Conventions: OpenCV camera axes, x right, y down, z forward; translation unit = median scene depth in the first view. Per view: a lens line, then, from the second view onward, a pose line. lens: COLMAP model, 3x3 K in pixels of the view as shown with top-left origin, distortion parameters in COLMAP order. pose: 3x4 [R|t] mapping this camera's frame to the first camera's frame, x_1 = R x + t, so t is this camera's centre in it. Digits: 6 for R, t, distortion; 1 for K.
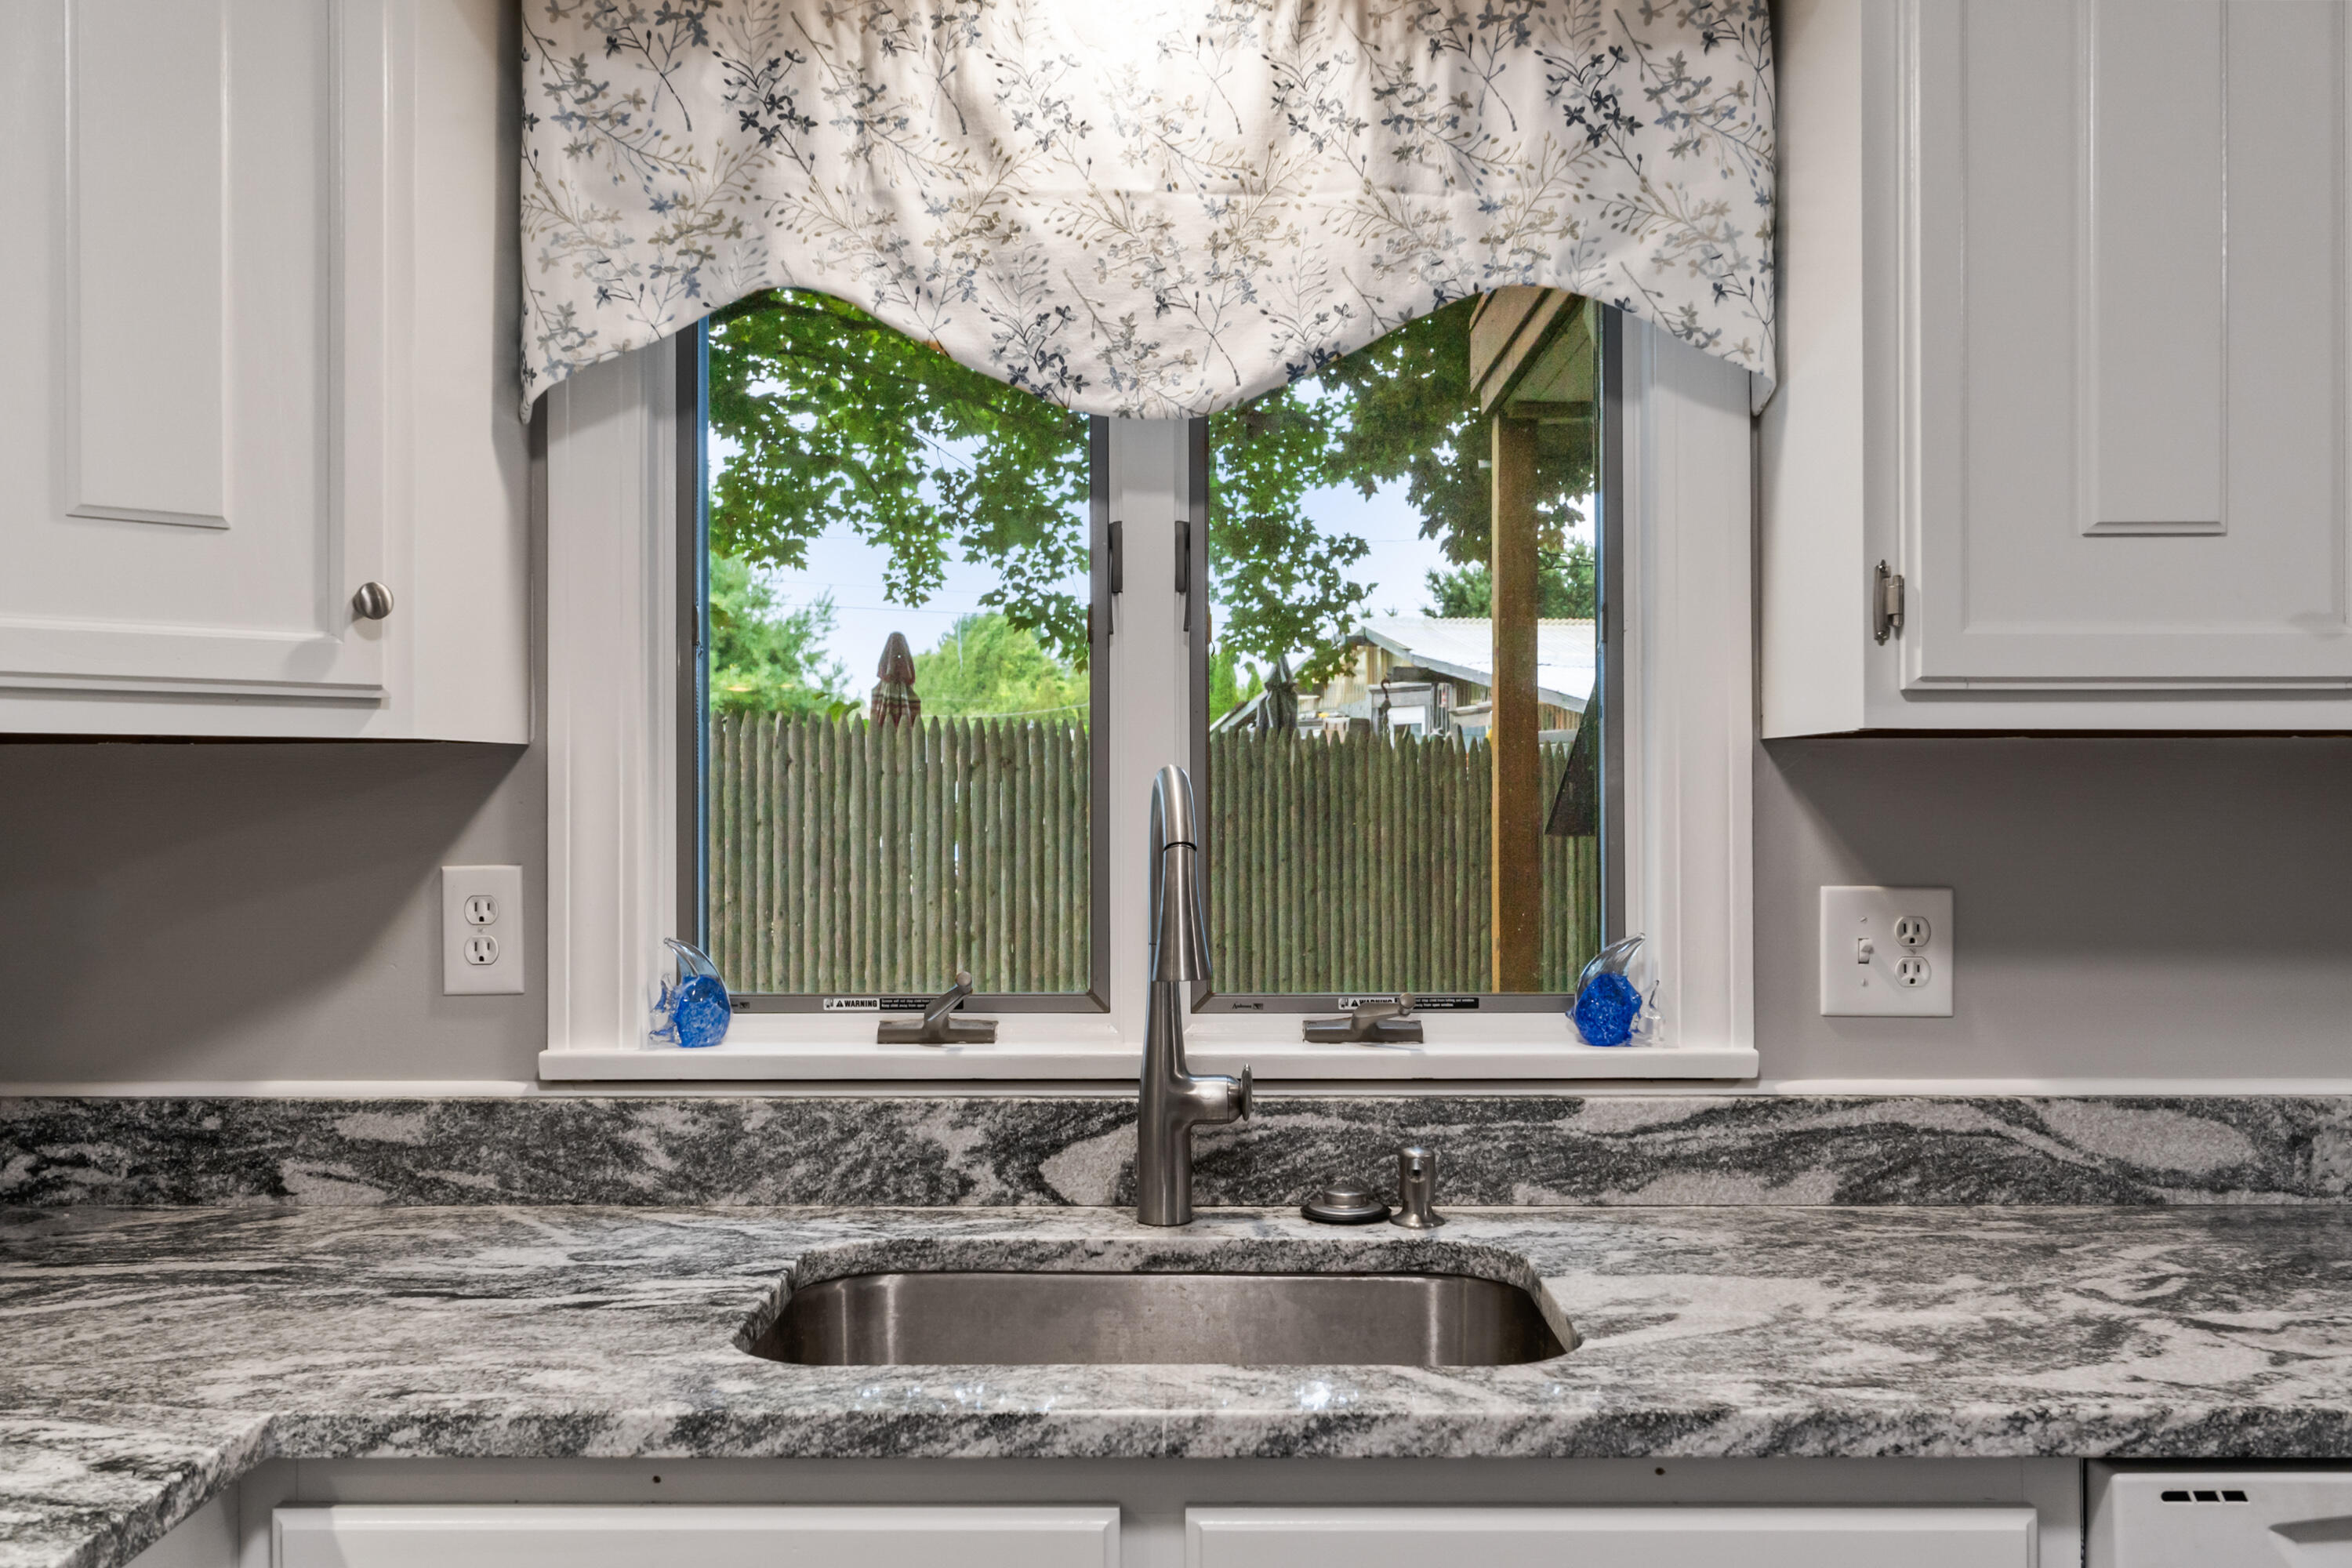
lens RADIAL K [[2001.3, 0, 1178.4], [0, 2001.3, 784.1], [0, 0, 1]] dist [0.004592, -0.005001]
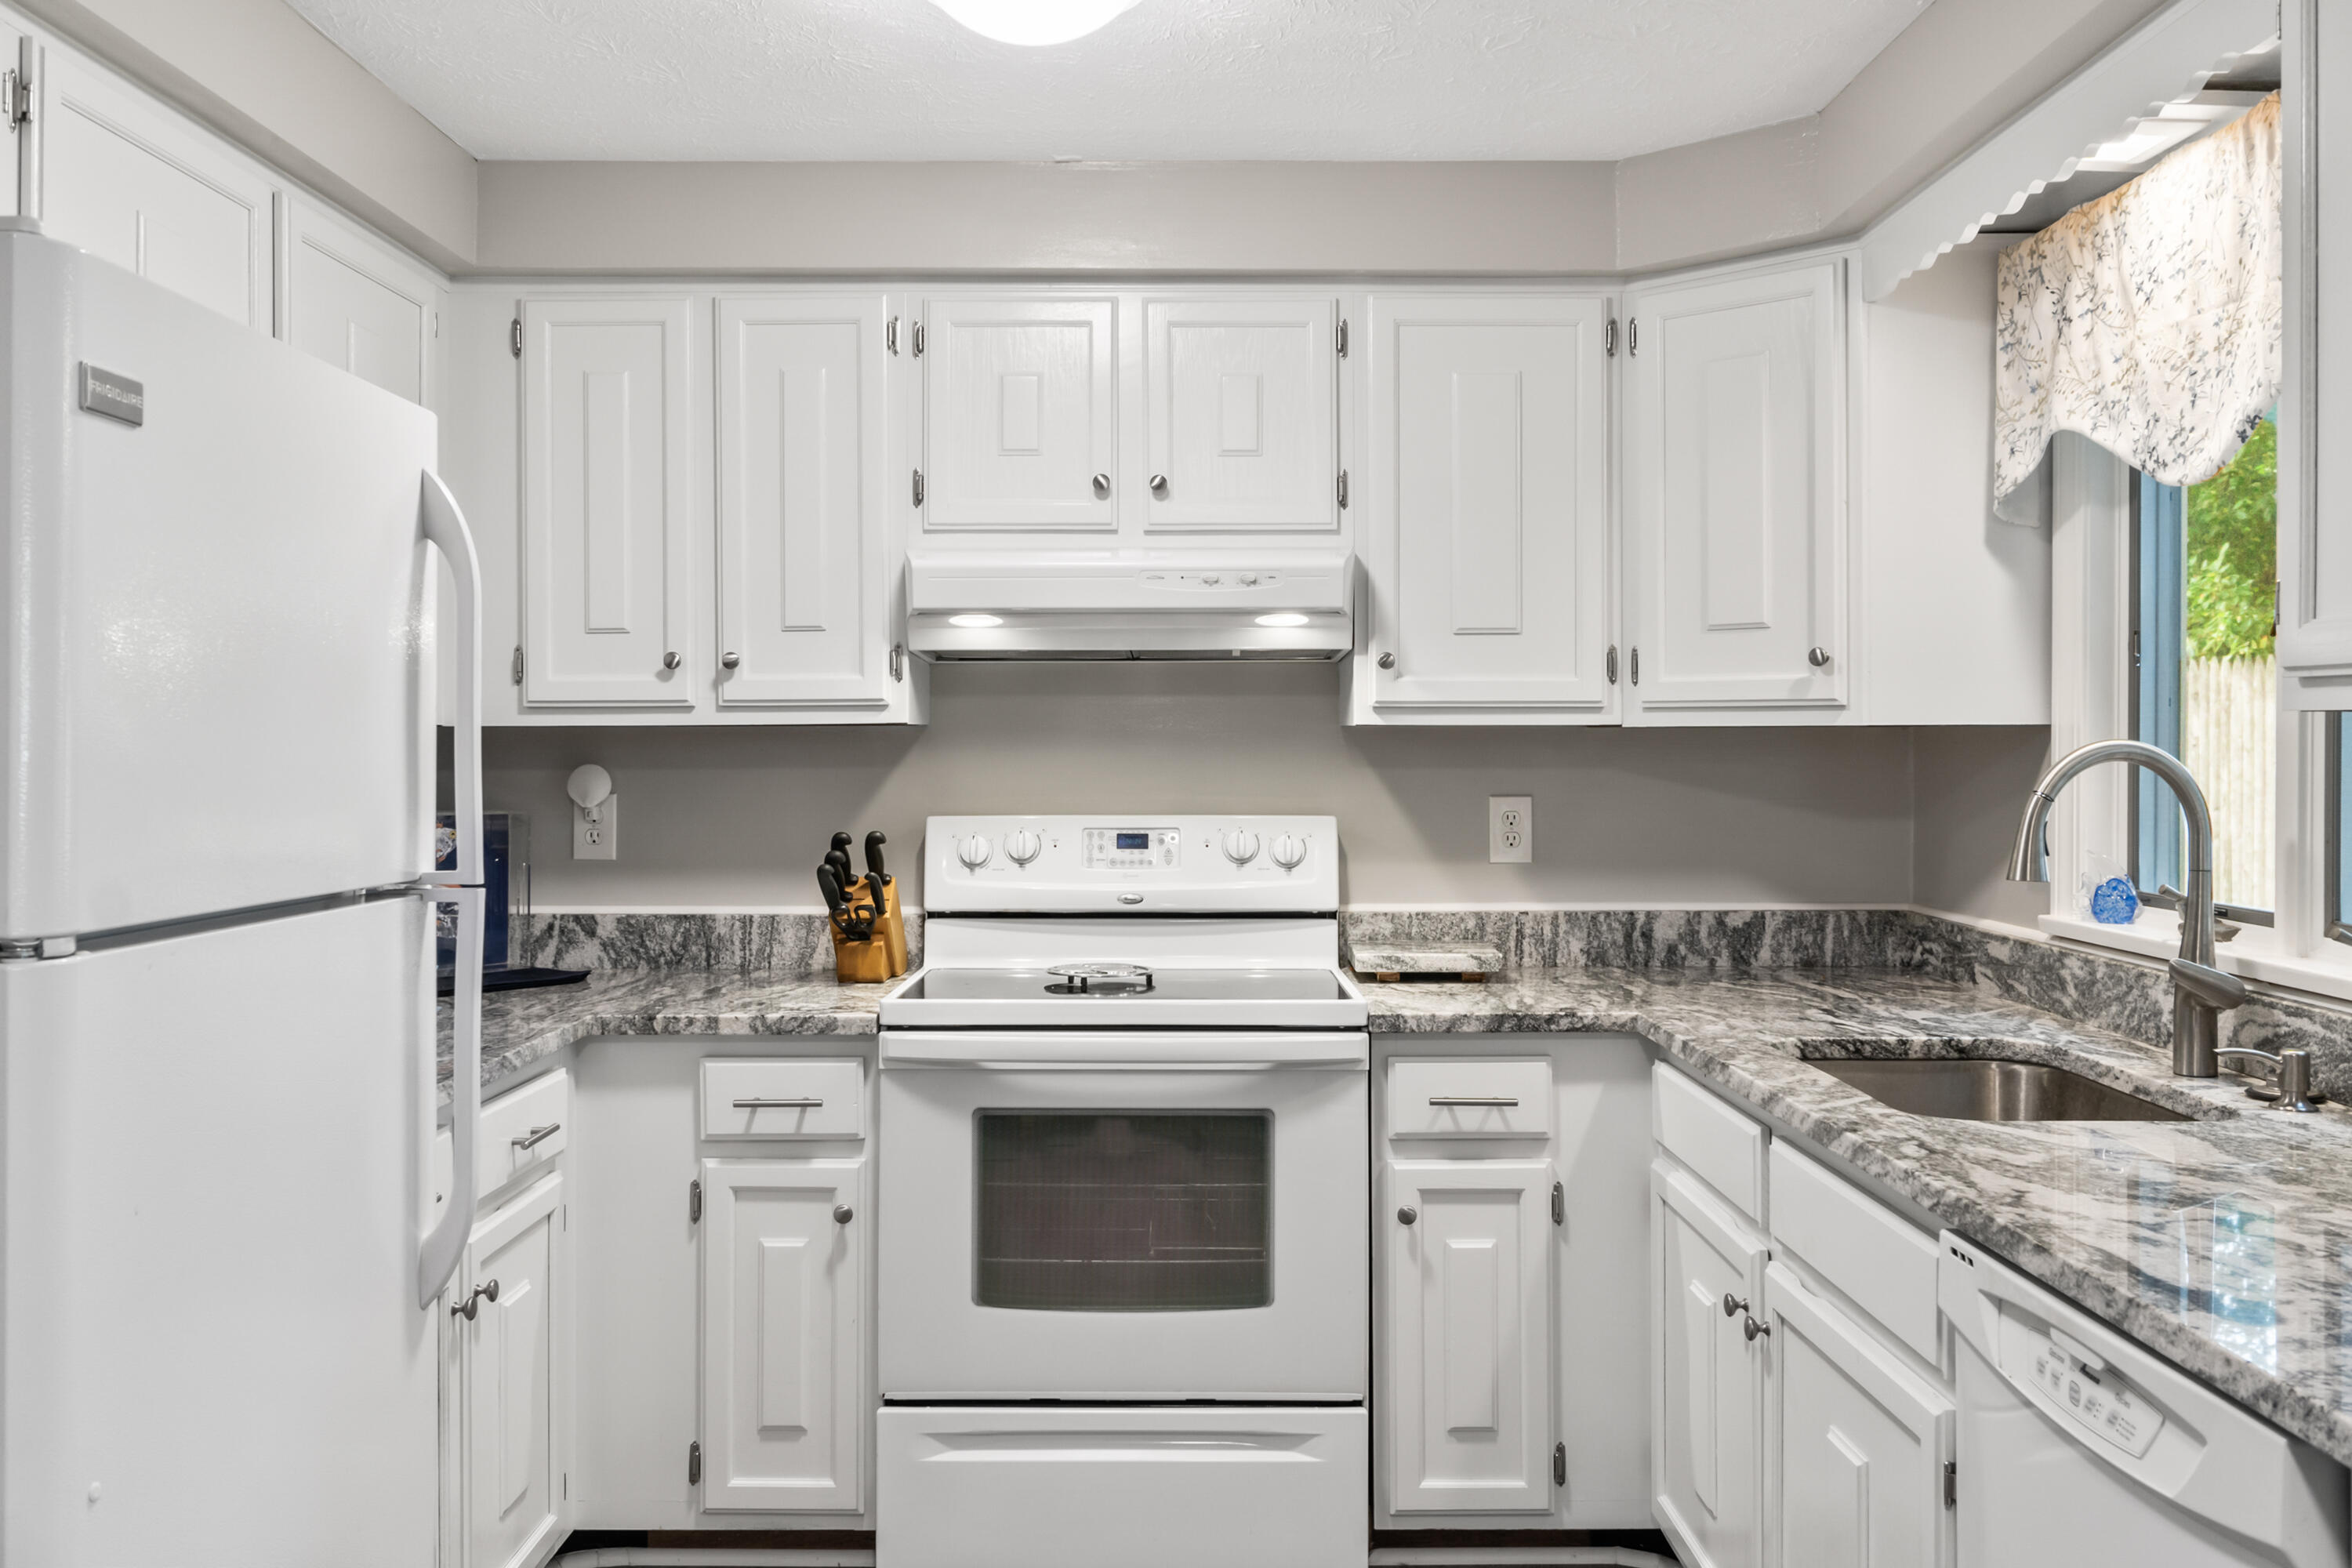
lens RADIAL K [[2001.3, 0, 1173.6], [0, 2001.3, 747.7], [0, 0, 1]] dist [0.004592, -0.005001]
pose [[0.010855, 0.005747, -0.999925, 1.342249], [0.002540, 0.999980, 0.005774, -0.012874], [0.999938, -0.002603, 0.010840, 0.292642]]
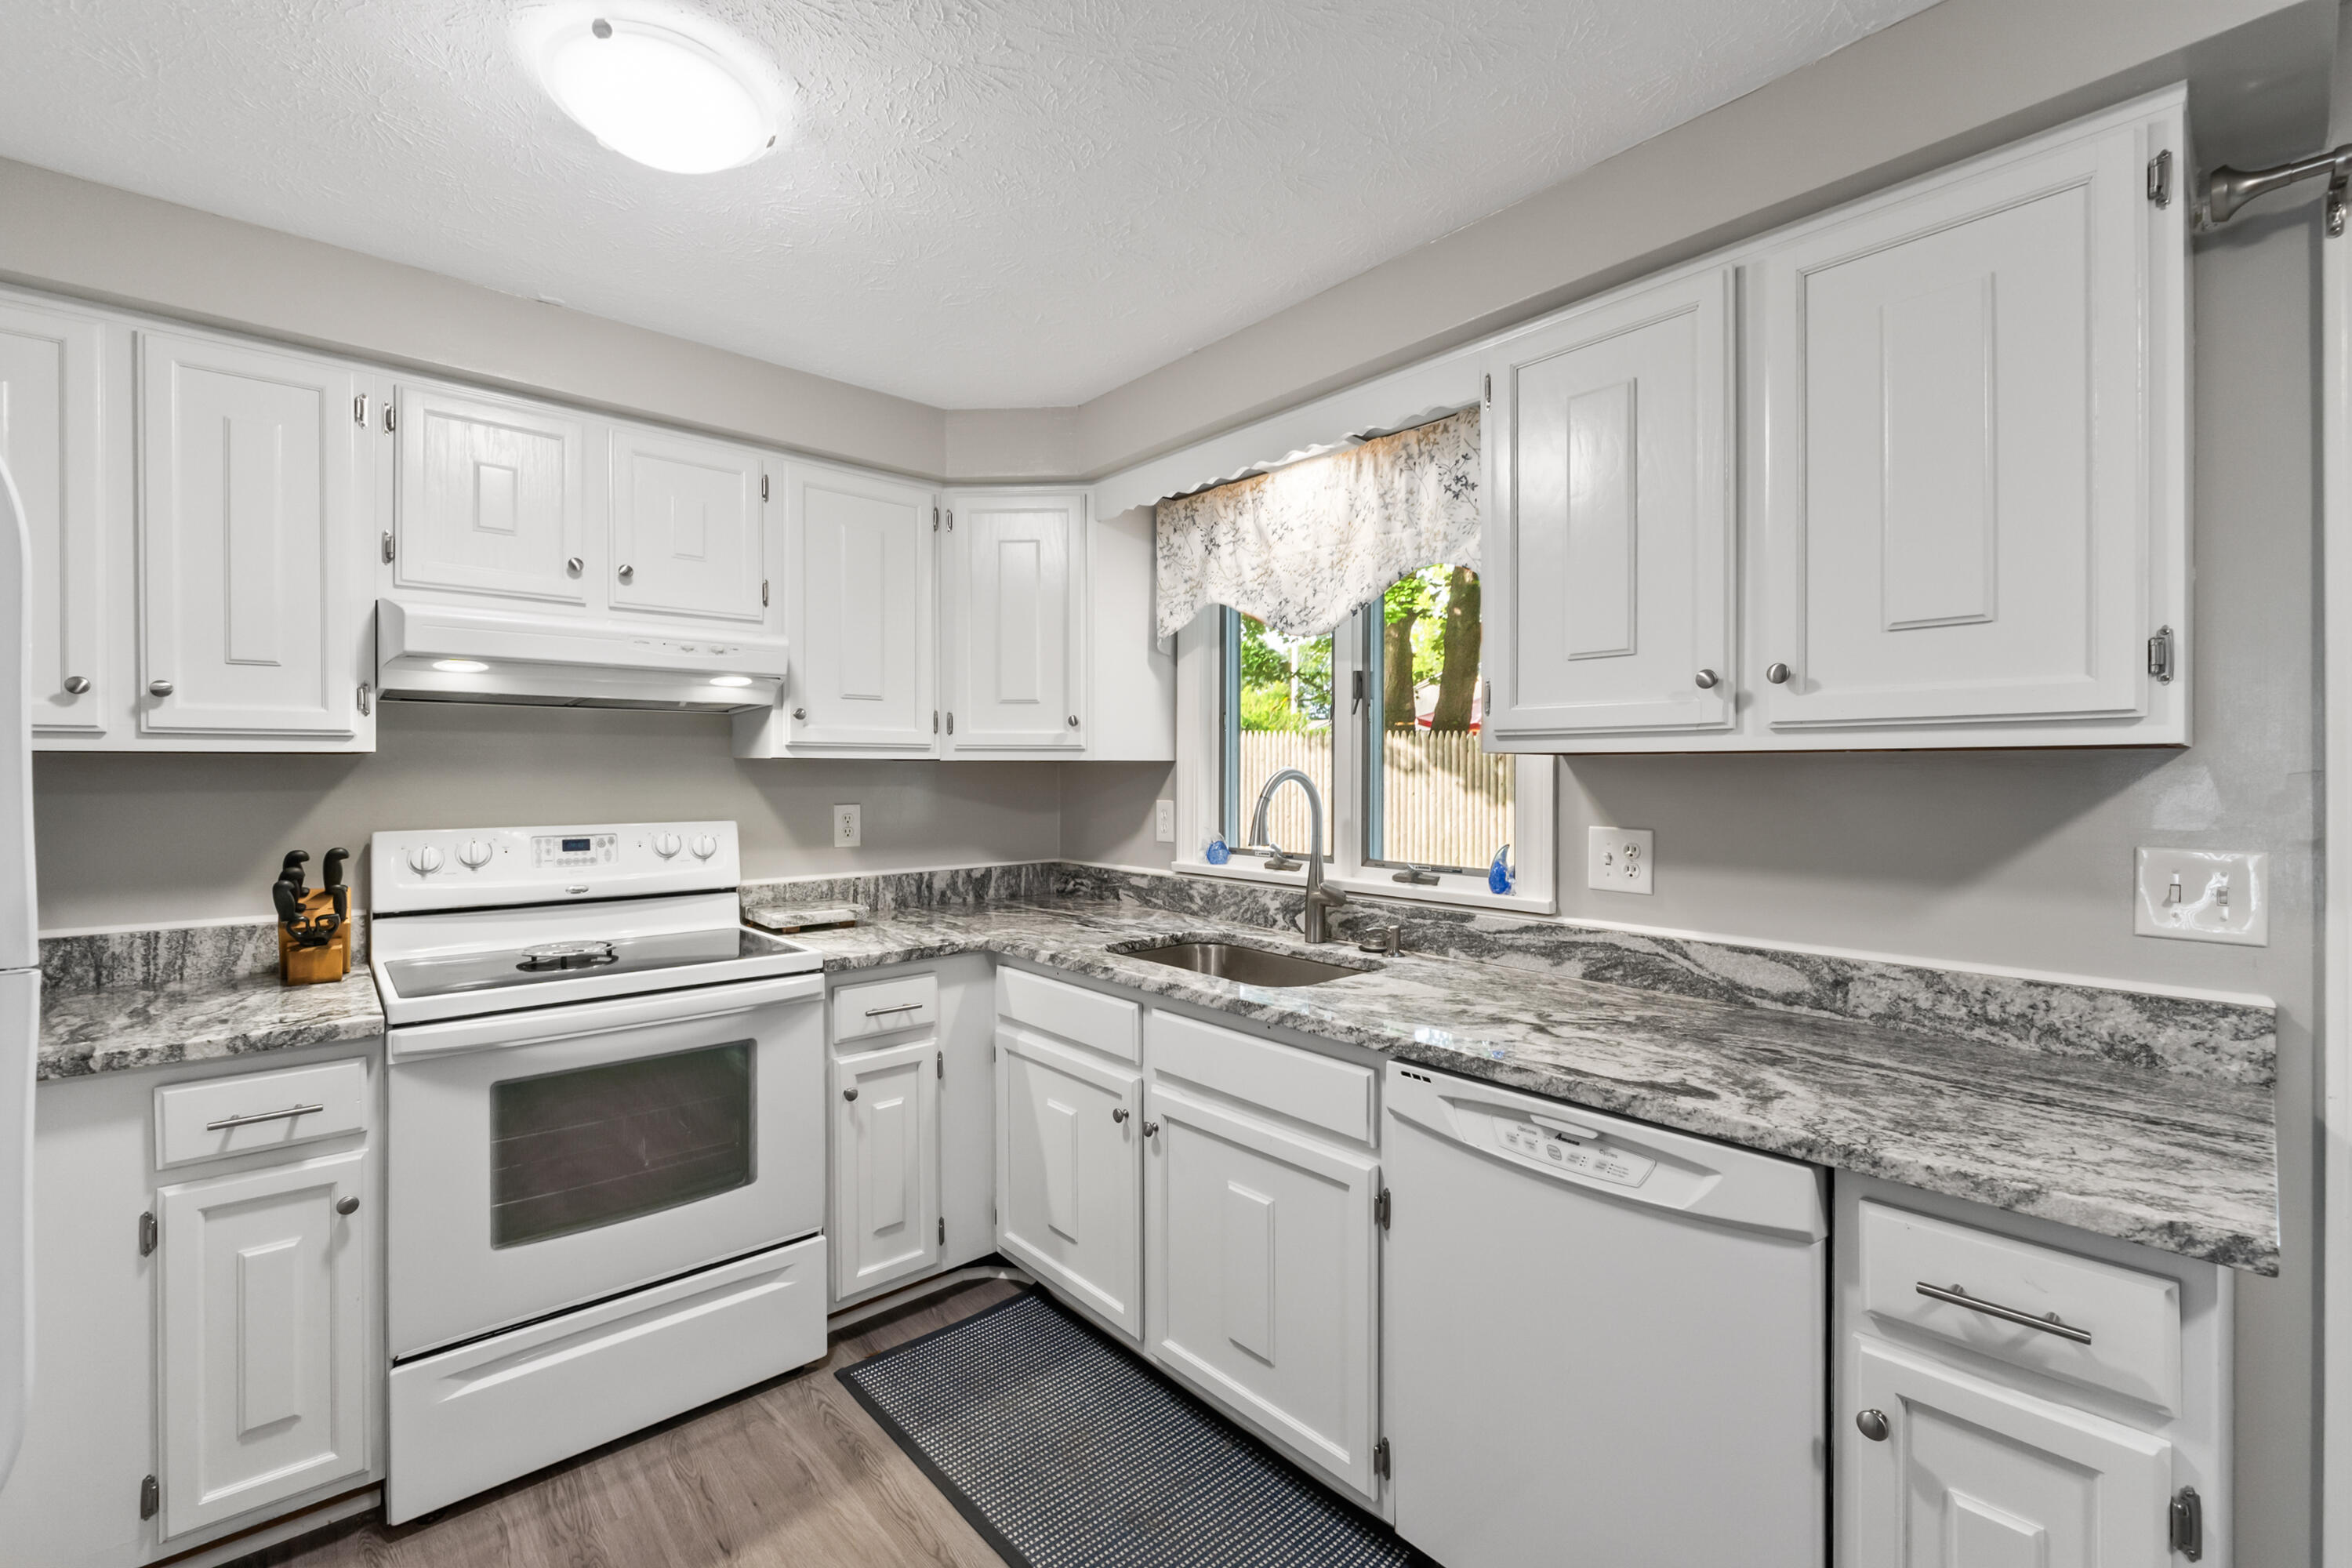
lens RADIAL K [[983.4, 0, 1175.4], [0, 983.4, 775.0], [0, 0, 1]] dist [-0.006073, -0.001098]
pose [[0.670479, 0.006212, -0.741902, 0.824704], [-0.000933, 0.999971, 0.007530, -0.009760], [0.741928, -0.004356, 0.670466, 0.000286]]
